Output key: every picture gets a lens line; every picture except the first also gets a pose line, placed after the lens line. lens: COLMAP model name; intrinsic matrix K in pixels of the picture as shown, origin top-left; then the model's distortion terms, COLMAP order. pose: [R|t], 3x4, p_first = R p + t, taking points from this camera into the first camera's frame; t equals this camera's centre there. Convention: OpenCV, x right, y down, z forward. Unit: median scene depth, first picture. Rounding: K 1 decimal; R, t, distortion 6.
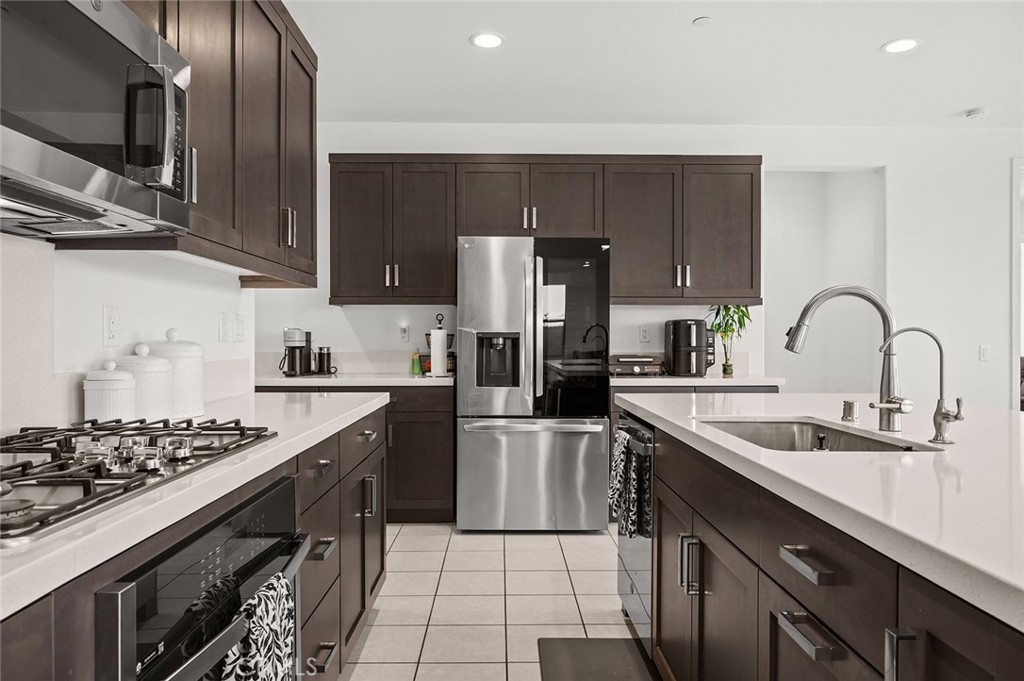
lens RADIAL K [[670.4, 0, 512.0], [0, 670.4, 340.5], [0, 0, 1]] dist [0.003551, 0.001460]
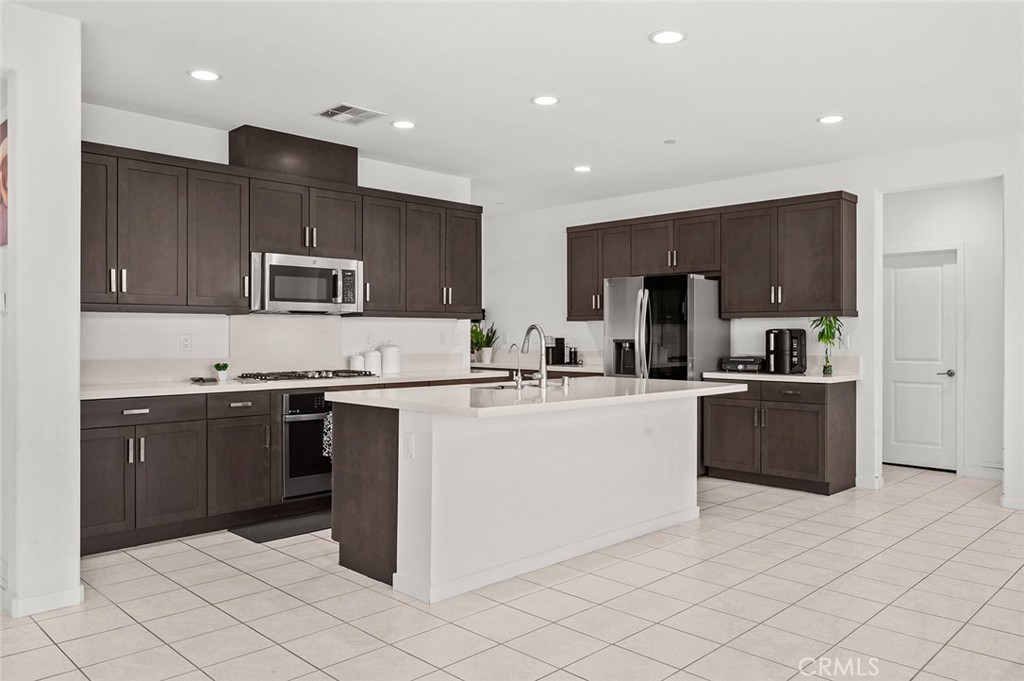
lens RADIAL K [[733.9, 0, 512.0], [0, 733.9, 340.5], [0, 0, 1]] dist [-0.002798, 0.000051]
pose [[0.694103, 0.004625, -0.719861, 0.911647], [-0.001710, 0.999987, 0.004776, -0.015458], [0.719874, -0.002084, 0.694102, -0.325926]]
